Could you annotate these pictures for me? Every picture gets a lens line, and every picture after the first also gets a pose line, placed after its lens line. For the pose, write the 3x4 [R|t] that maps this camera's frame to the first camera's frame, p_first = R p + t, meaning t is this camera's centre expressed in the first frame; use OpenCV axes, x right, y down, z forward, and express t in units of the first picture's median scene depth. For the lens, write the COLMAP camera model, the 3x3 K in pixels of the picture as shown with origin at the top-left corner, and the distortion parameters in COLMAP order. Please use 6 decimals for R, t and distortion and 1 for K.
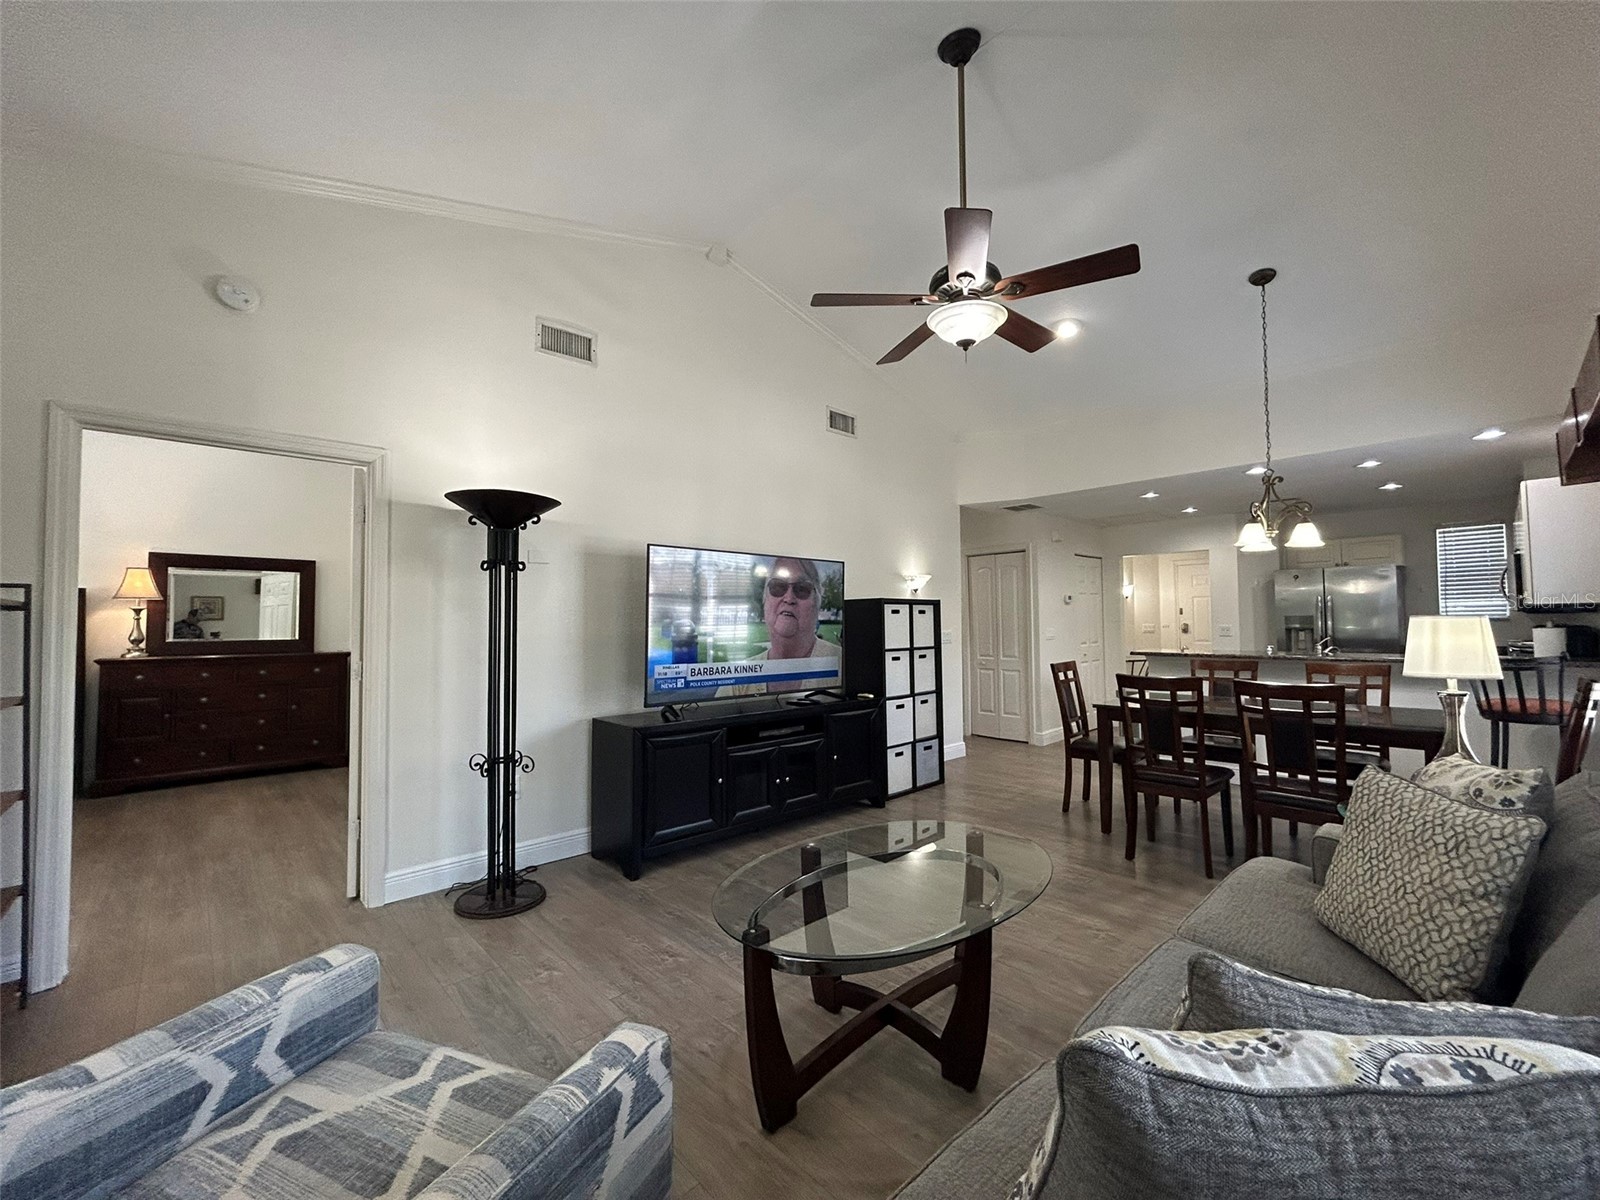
lens RADIAL K [[644.2, 0, 797.3], [0, 644.2, 599.9], [0, 0, 1]] dist [-0.000283, -0.000617]
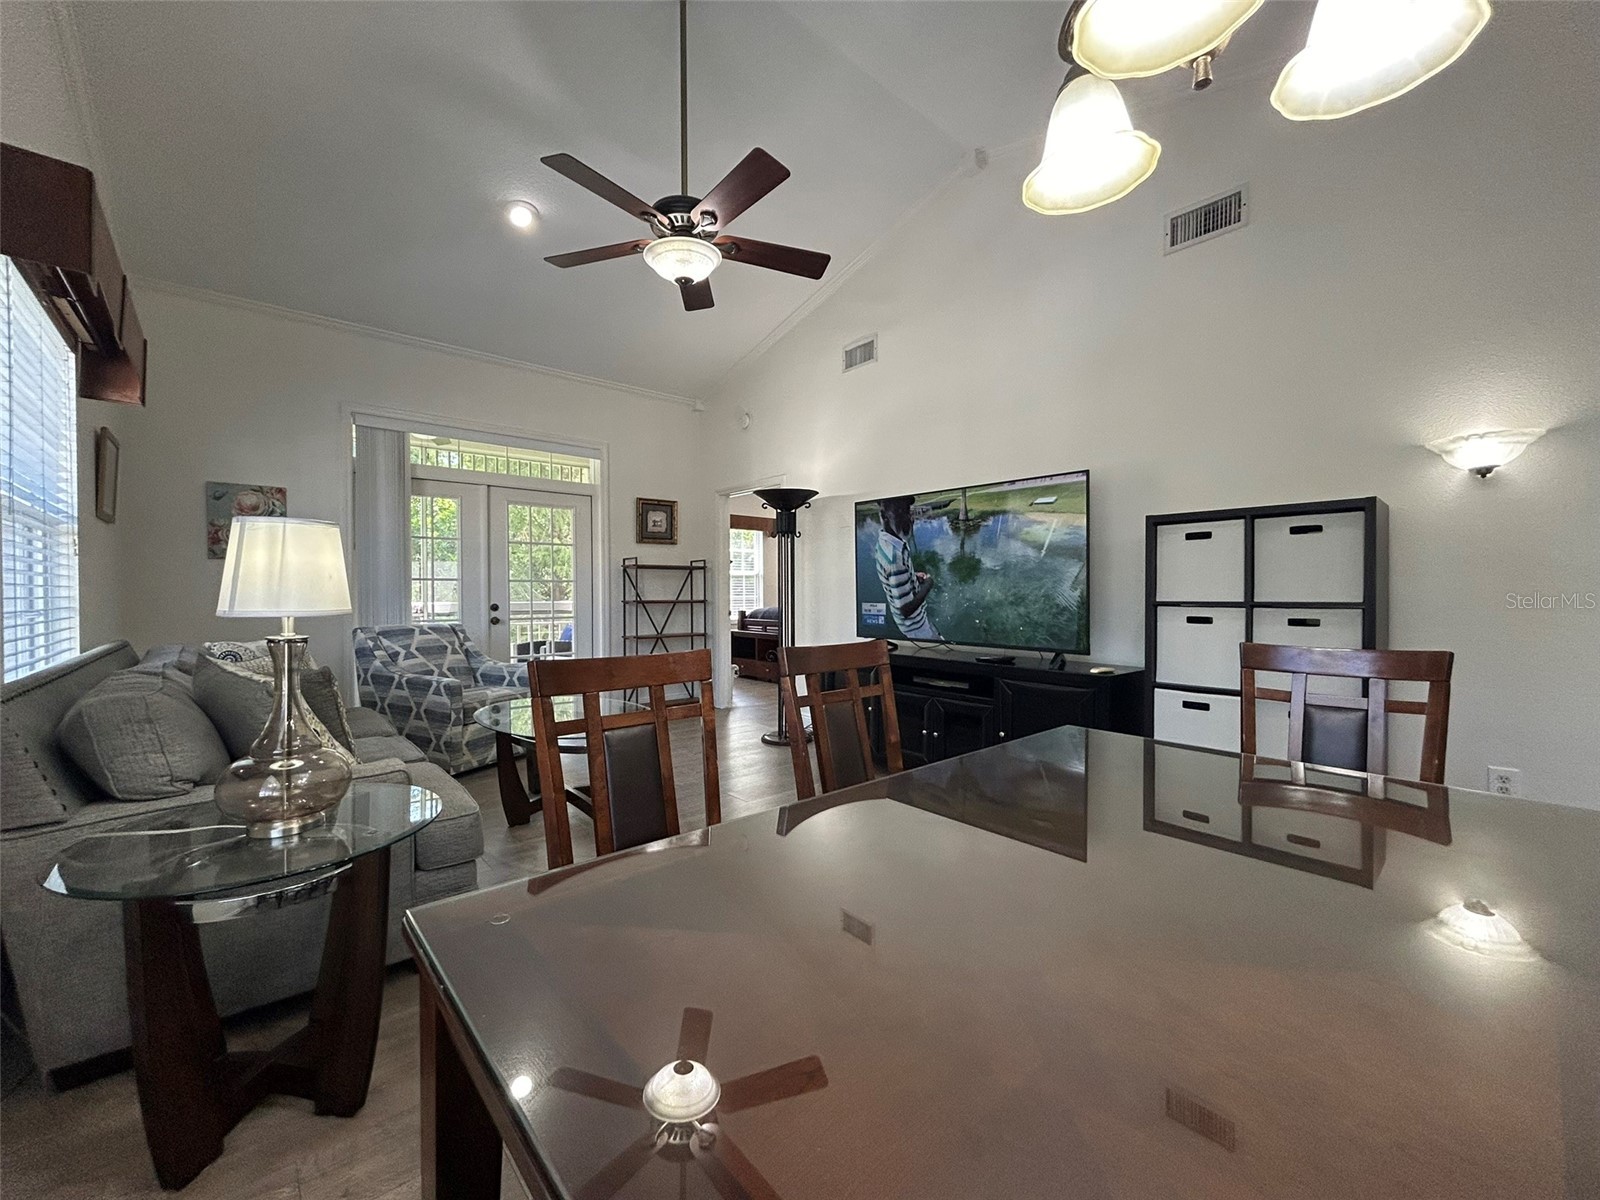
lens RADIAL K [[644.2, 0, 797.3], [0, 644.2, 599.9], [0, 0, 1]] dist [-0.000283, -0.000617]
pose [[-0.026322, 0.022016, -0.999411, 1.729894], [0.038821, 0.999026, 0.020985, 0.115211], [0.998899, -0.038246, -0.027151, 1.600708]]
